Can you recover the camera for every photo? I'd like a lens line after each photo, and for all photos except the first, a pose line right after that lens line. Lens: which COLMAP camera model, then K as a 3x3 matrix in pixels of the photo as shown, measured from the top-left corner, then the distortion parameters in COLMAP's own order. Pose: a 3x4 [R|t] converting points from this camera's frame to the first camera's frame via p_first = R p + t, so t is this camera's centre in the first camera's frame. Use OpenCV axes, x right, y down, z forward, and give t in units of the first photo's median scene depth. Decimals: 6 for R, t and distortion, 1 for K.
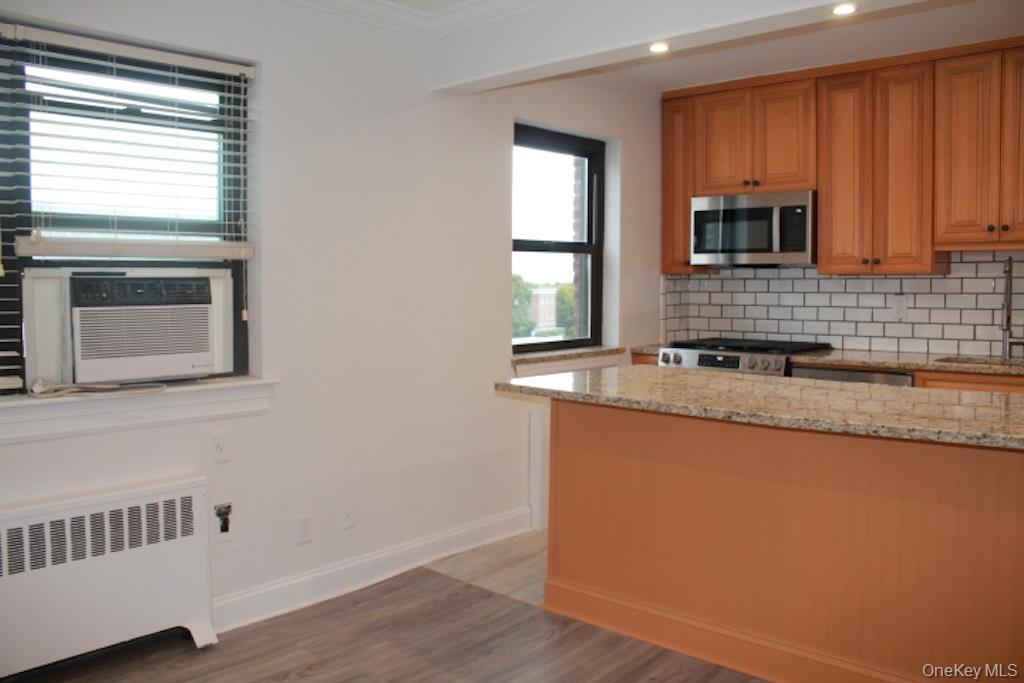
lens RADIAL K [[854.4, 0, 505.6], [0, 854.4, 331.2], [0, 0, 1]] dist [-0.160870, 0.132134]
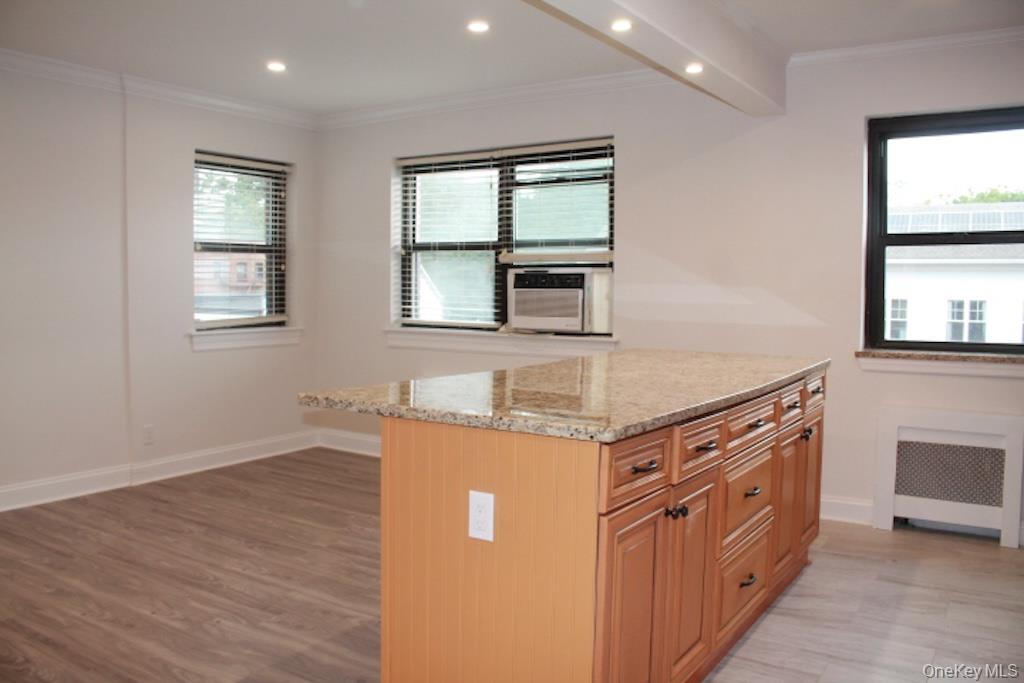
lens RADIAL K [[854.4, 0, 505.6], [0, 854.4, 331.2], [0, 0, 1]] dist [-0.160870, 0.132134]
pose [[0.167073, 0.055126, -0.984402, 0.925679], [-0.058201, 0.997246, 0.045967, -0.013207], [0.984225, 0.049613, 0.169822, 0.408524]]
